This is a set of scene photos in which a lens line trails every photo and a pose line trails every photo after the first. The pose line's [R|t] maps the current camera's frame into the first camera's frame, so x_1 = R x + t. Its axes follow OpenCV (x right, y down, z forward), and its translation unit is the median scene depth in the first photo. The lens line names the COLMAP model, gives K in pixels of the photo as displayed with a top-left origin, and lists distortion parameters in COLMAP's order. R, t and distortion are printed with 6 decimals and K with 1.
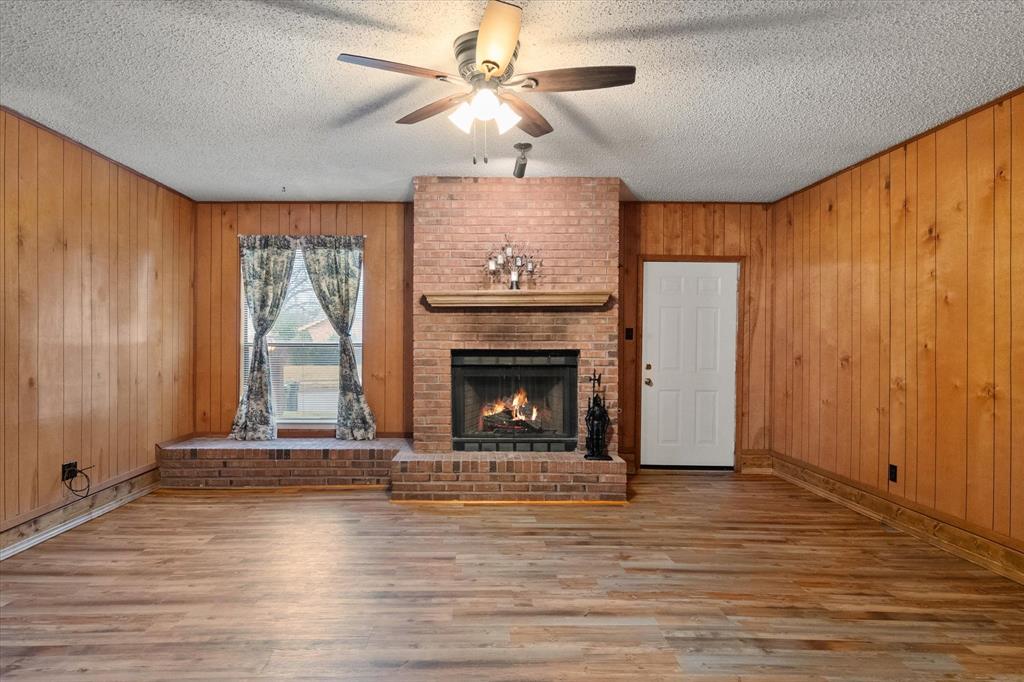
lens RADIAL K [[589.4, 0, 469.0], [0, 589.4, 342.9], [0, 0, 1]] dist [0.001958, -0.000134]
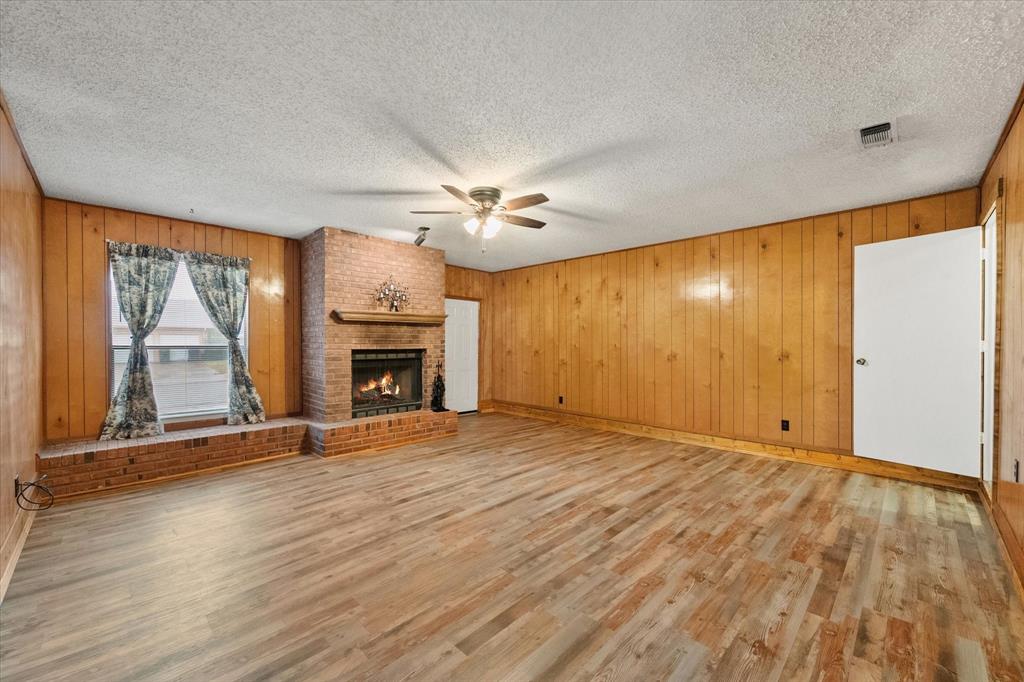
lens RADIAL K [[422.2, 0, 513.7], [0, 422.2, 350.1], [0, 0, 1]] dist [-0.002372, -0.000122]
pose [[0.687162, -0.013310, 0.726383, -0.516087], [0.000564, 0.999842, 0.017788, -0.006409], [-0.726504, -0.011814, 0.687060, -0.012782]]
